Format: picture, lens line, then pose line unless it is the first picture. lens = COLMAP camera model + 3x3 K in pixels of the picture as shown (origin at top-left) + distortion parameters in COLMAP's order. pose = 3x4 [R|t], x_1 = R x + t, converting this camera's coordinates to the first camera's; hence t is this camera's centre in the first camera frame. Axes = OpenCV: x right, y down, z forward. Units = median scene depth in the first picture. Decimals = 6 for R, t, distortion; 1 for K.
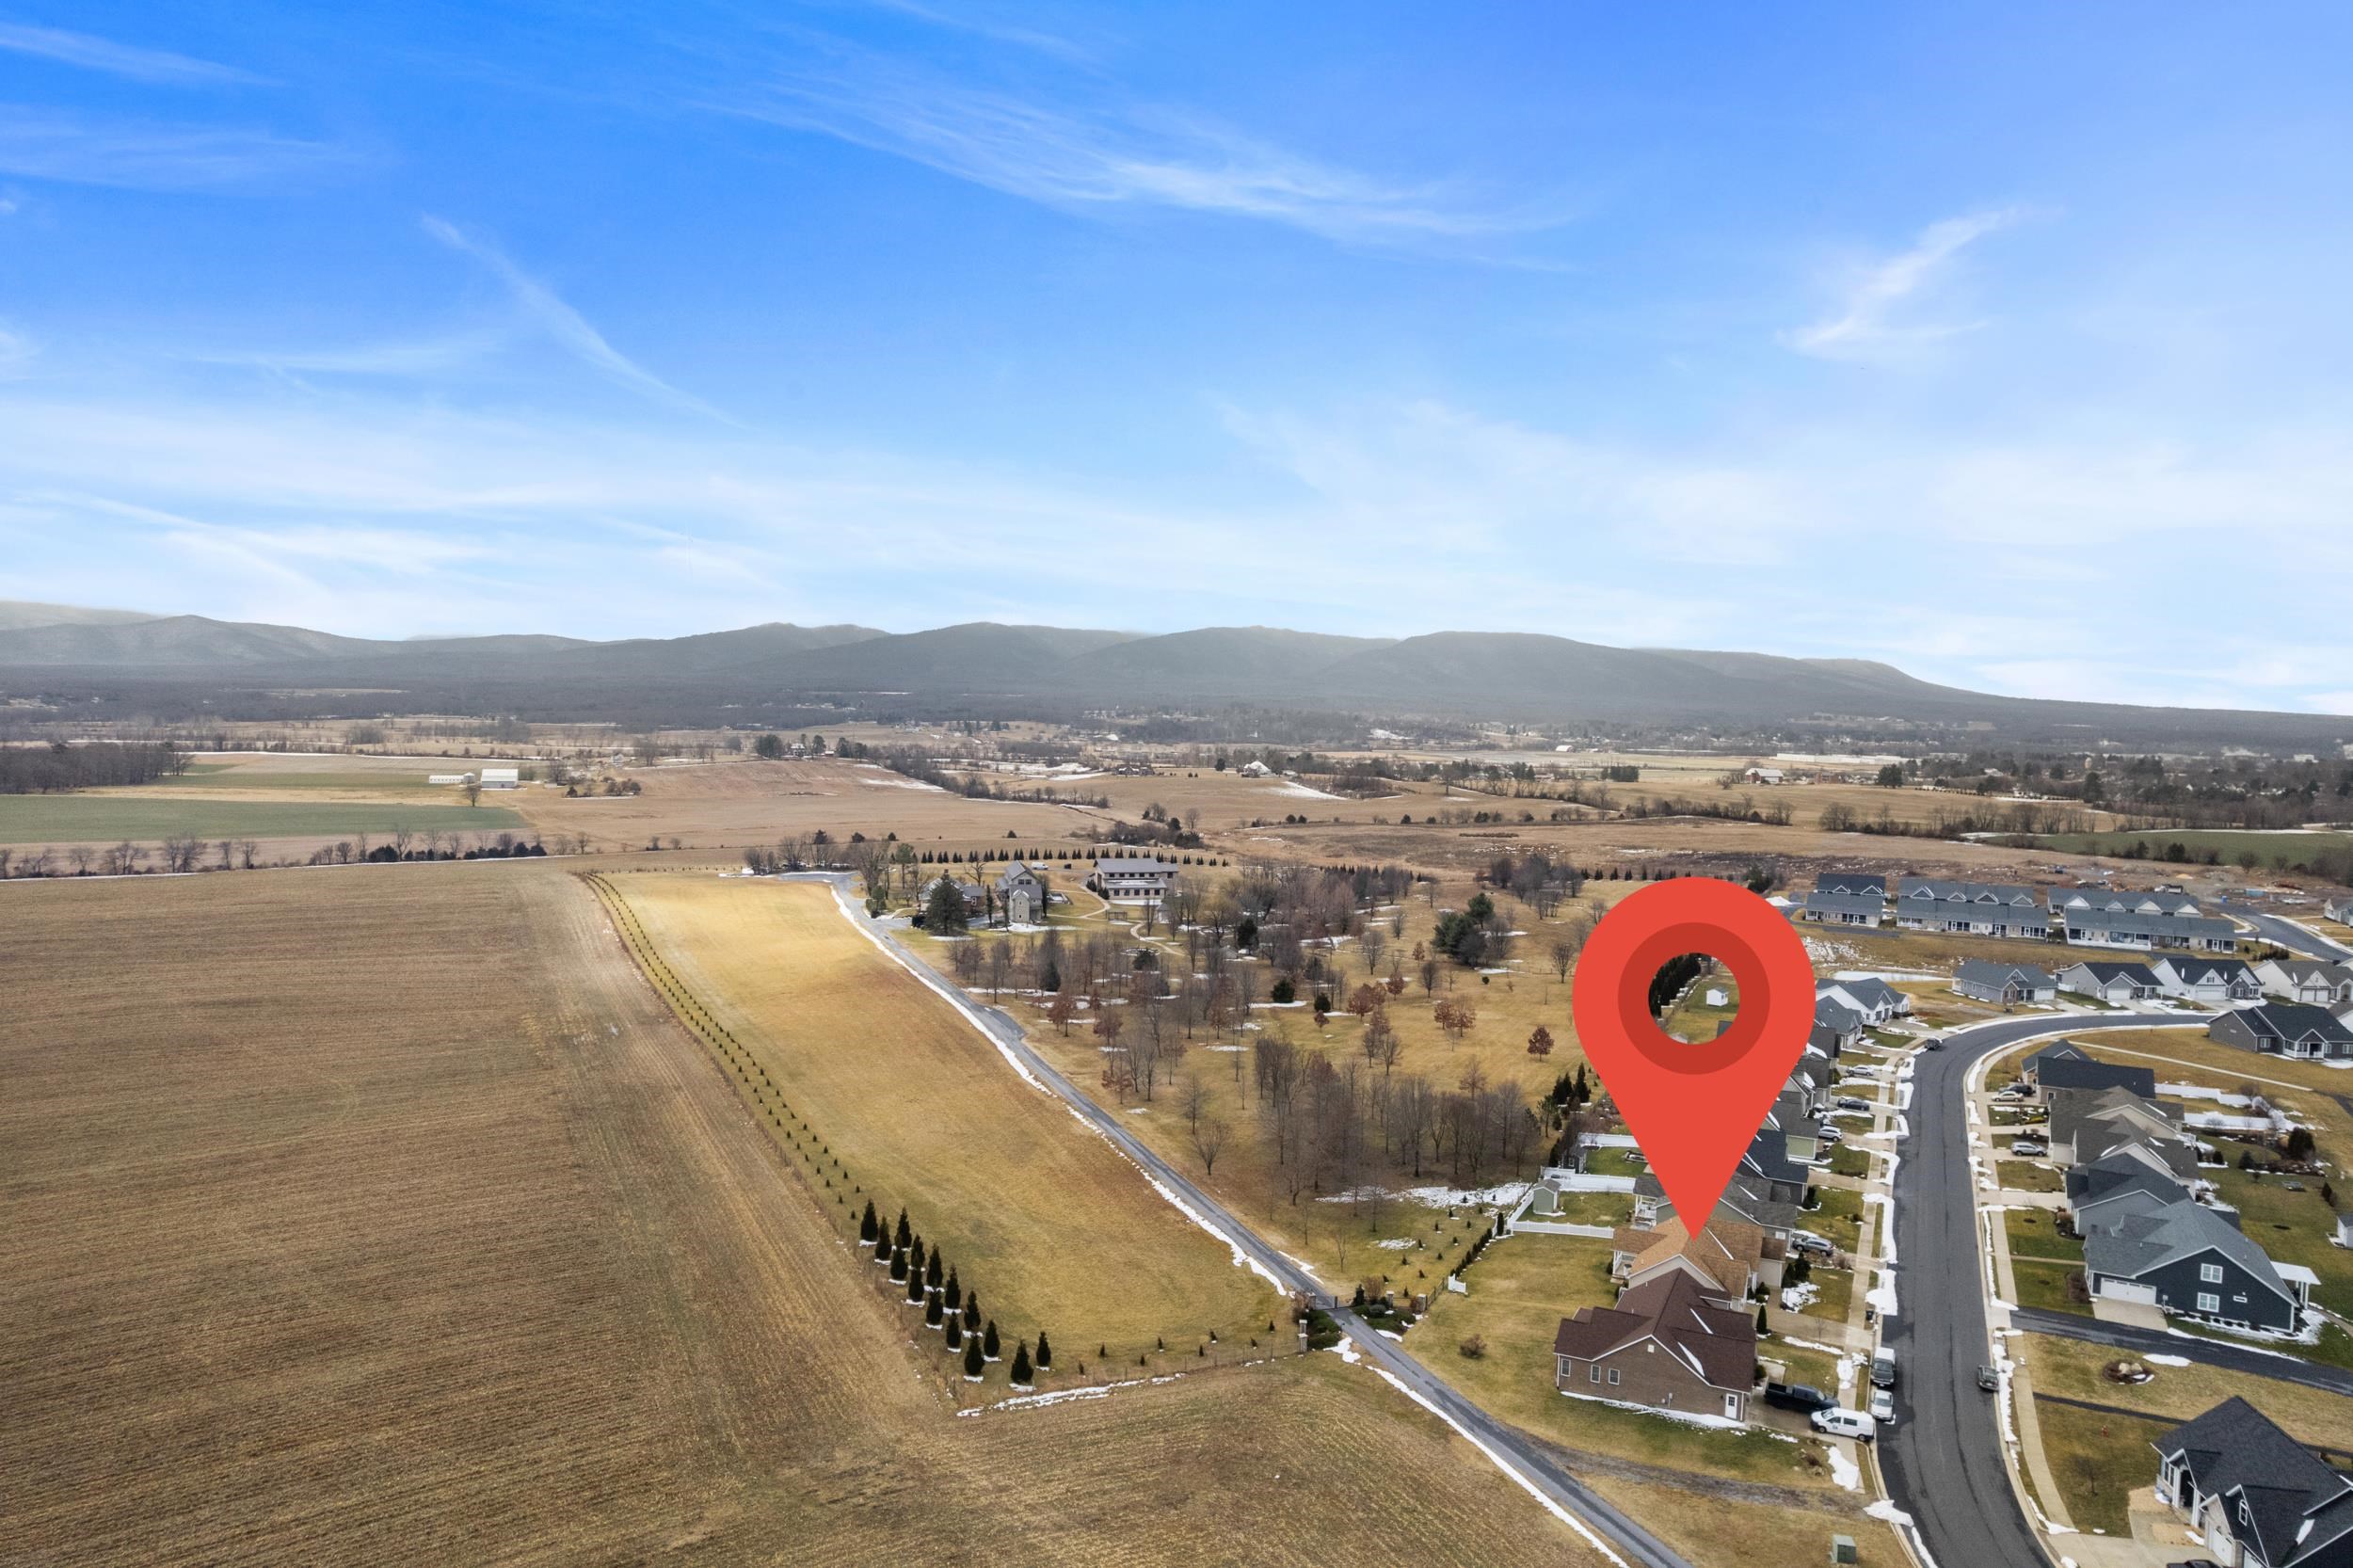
lens RADIAL K [[1509.1, 0, 1169.7], [0, 1509.1, 790.4], [0, 0, 1]] dist [-0.081744, 0.076169]
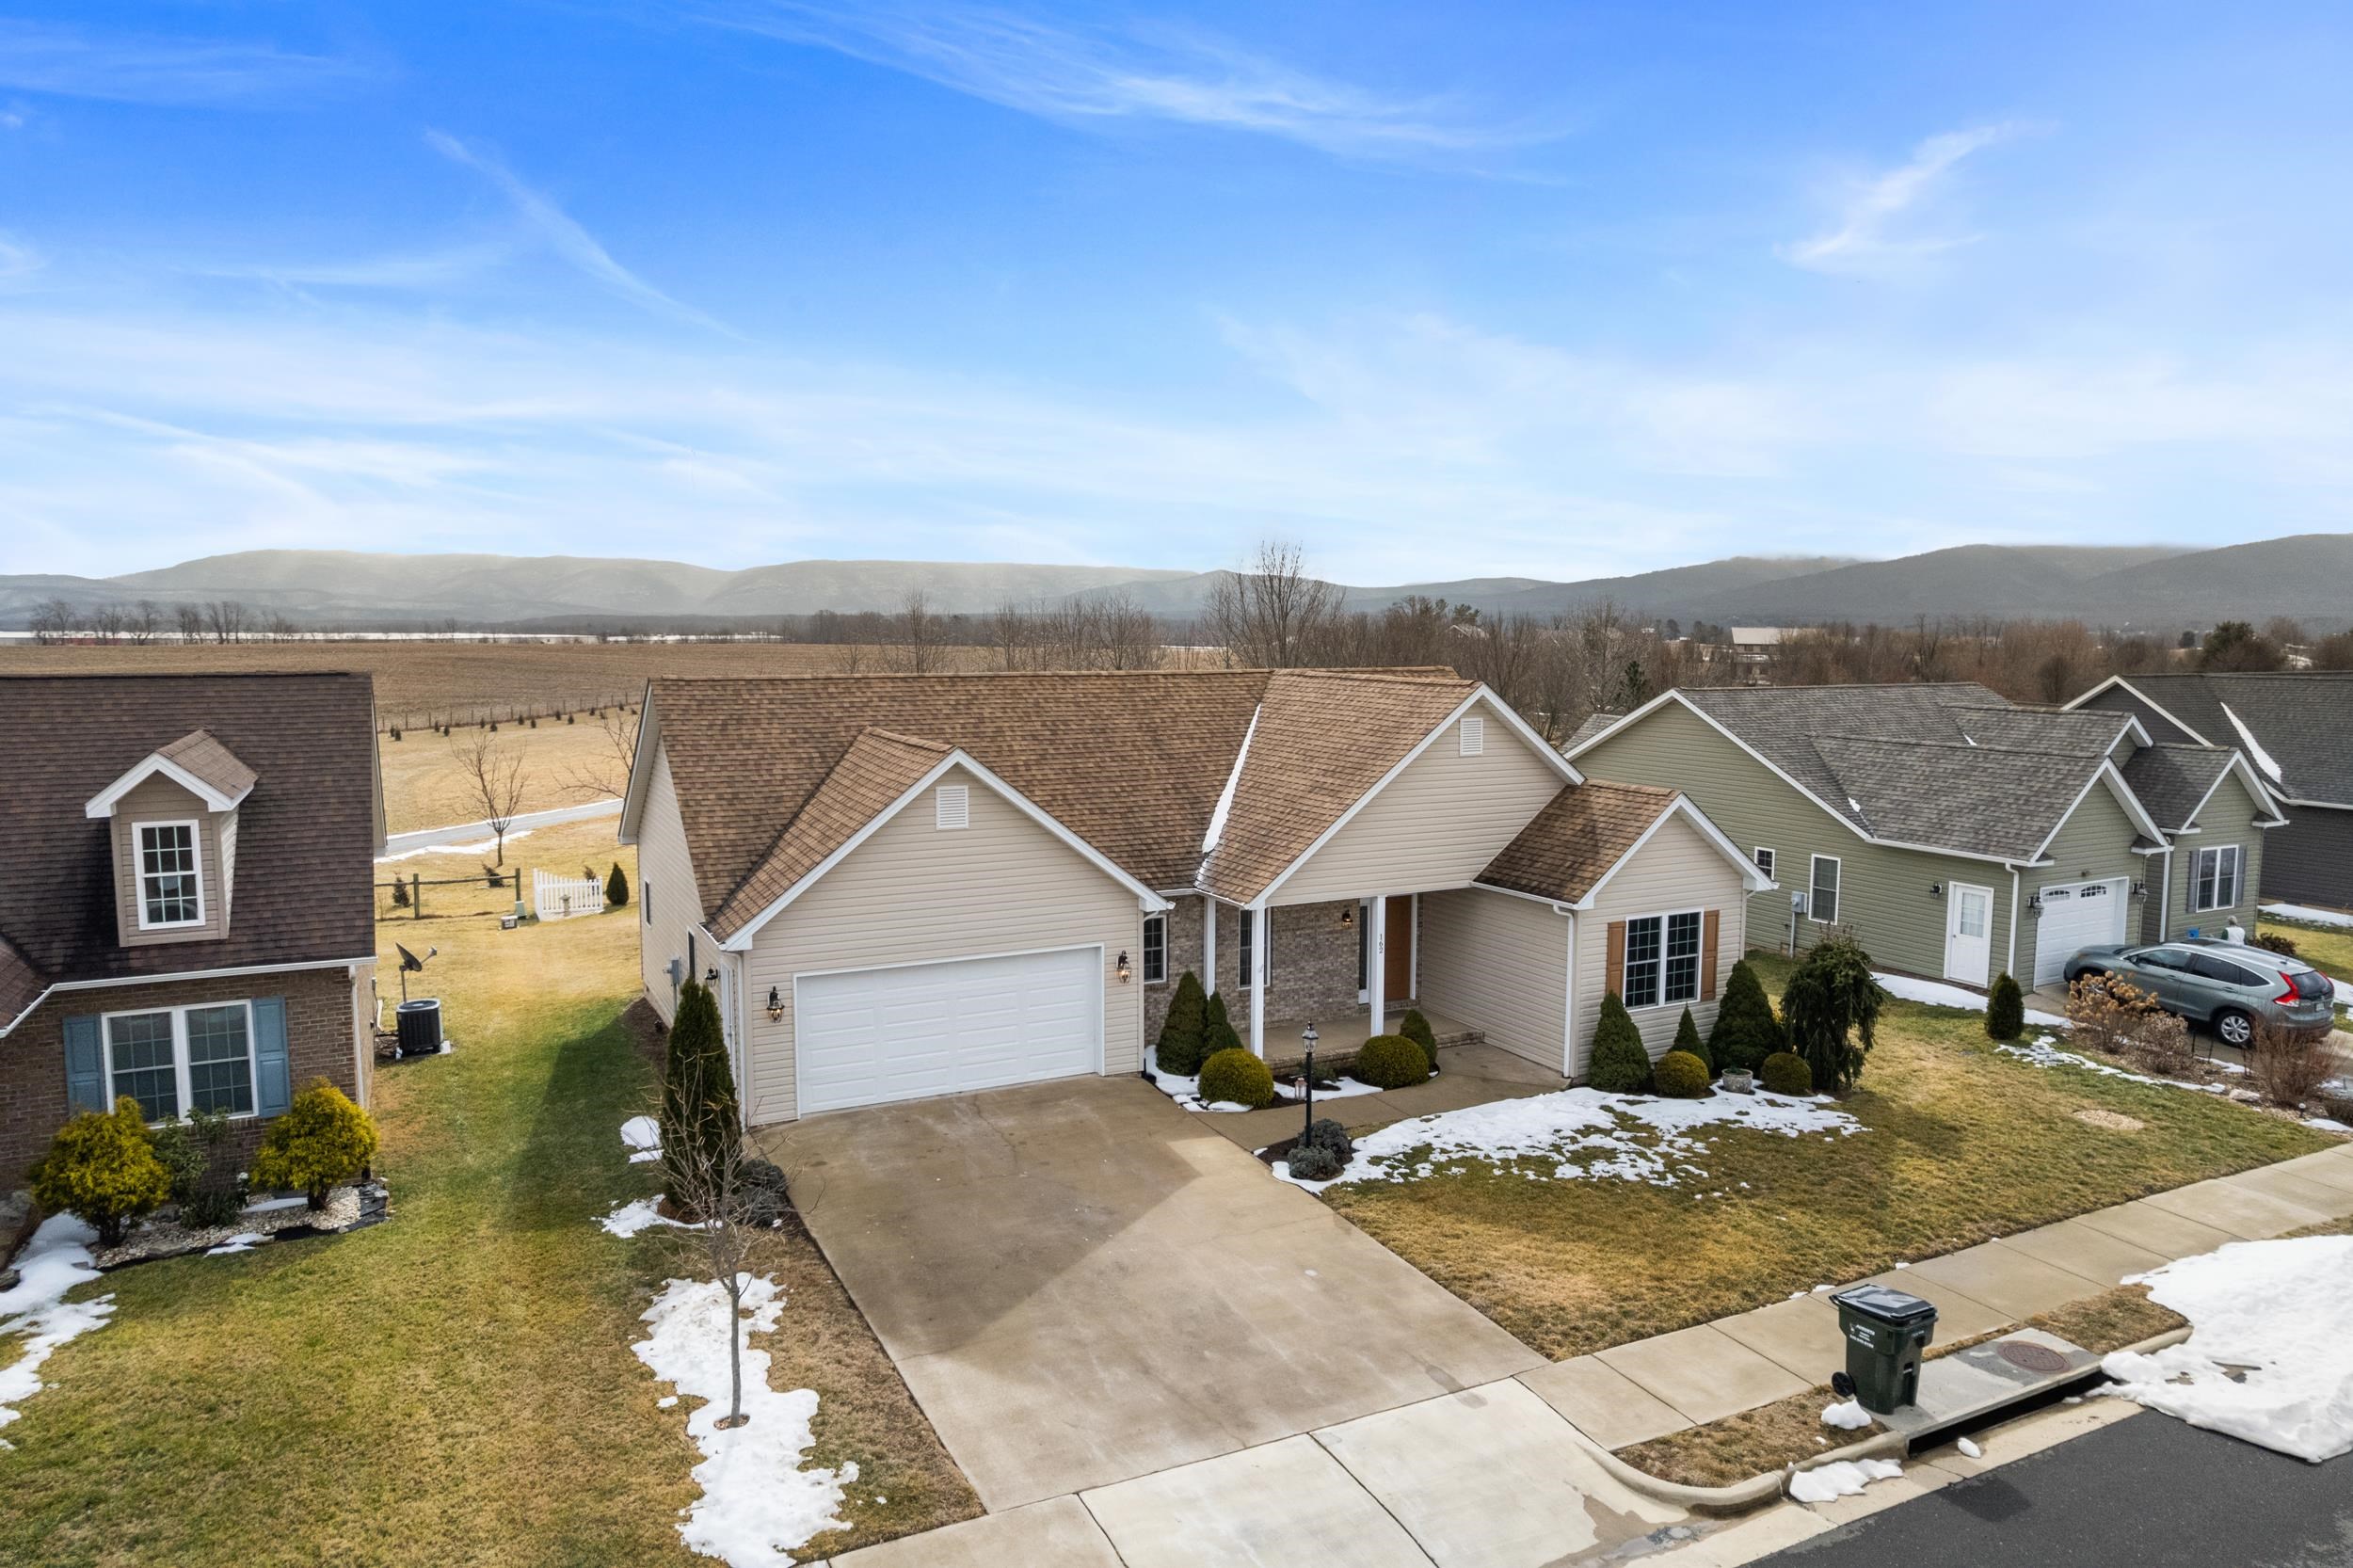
lens RADIAL K [[1509.1, 0, 1169.7], [0, 1509.1, 790.4], [0, 0, 1]] dist [-0.081744, 0.076169]
pose [[0.807769, 0.043025, -0.587927, 0.193401], [-0.022237, 0.998847, 0.042544, 0.123885], [0.589080, -0.021292, 0.807794, 0.352097]]
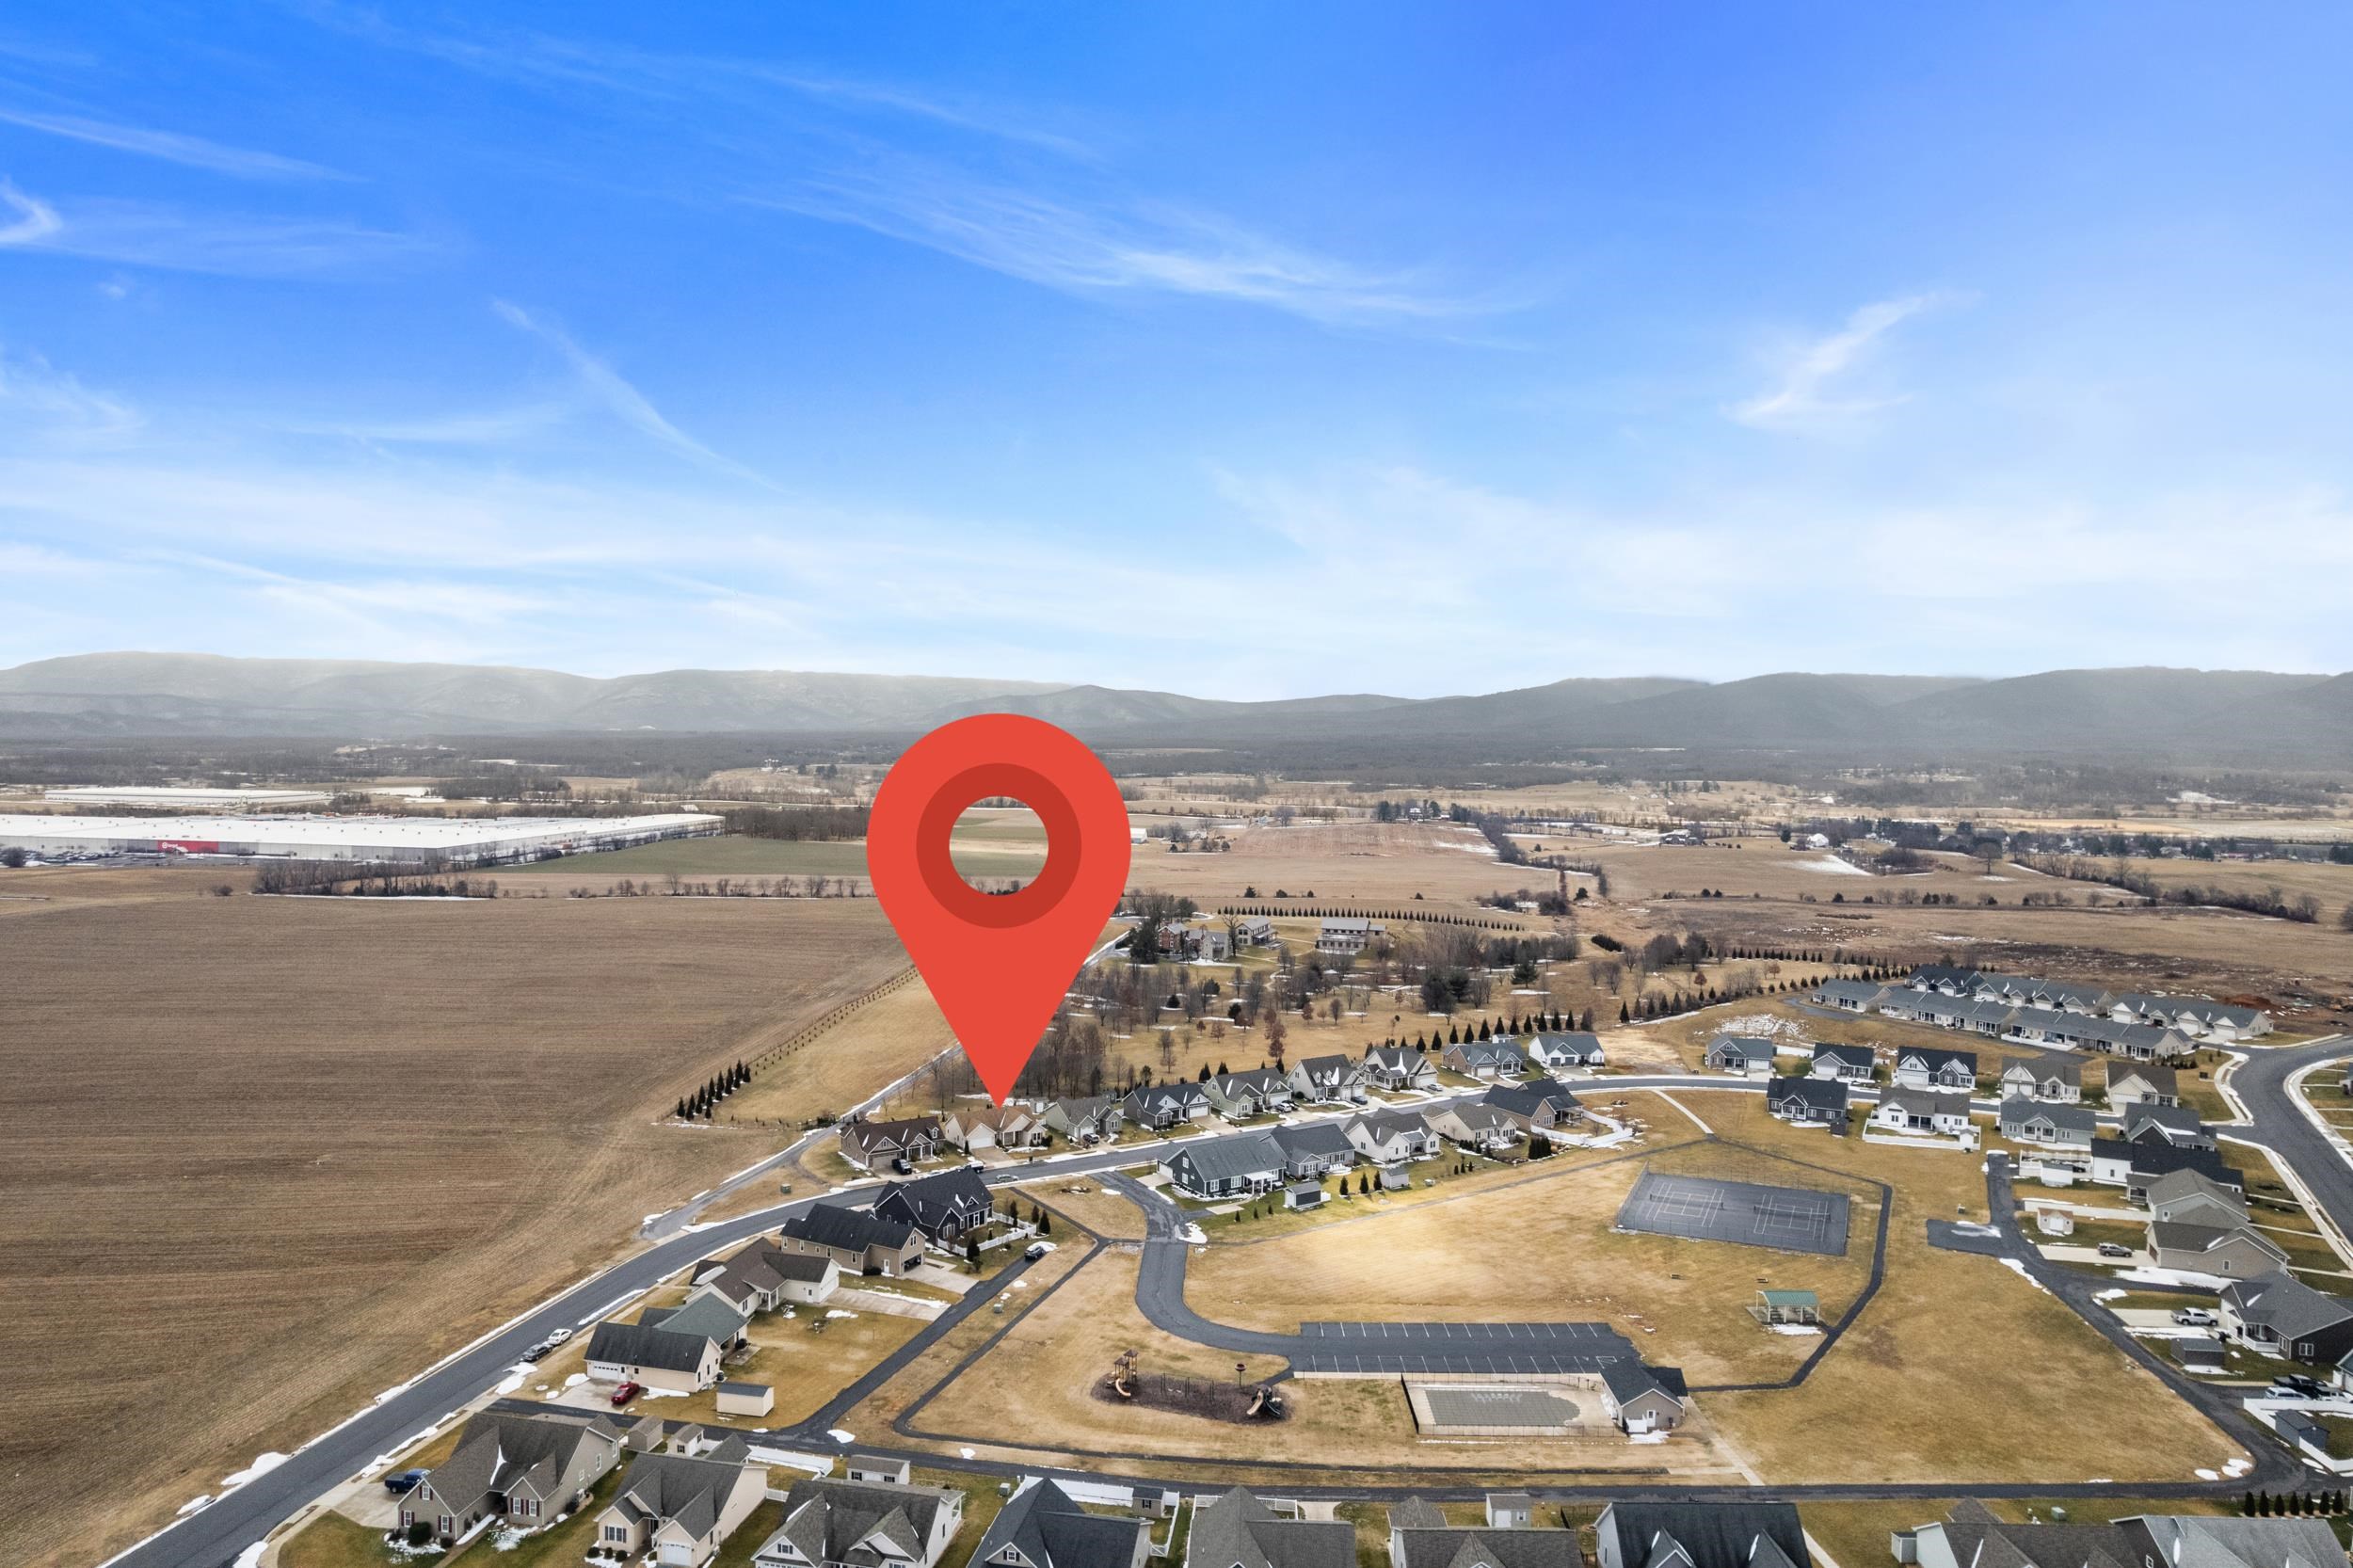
lens RADIAL K [[1509.1, 0, 1169.7], [0, 1509.1, 790.4], [0, 0, 1]] dist [-0.081744, 0.076169]
pose [[0.855207, 0.007620, -0.518230, 0.653999], [-0.025174, 0.999322, -0.026849, -0.033729], [0.517675, 0.036008, 0.854820, -0.246828]]
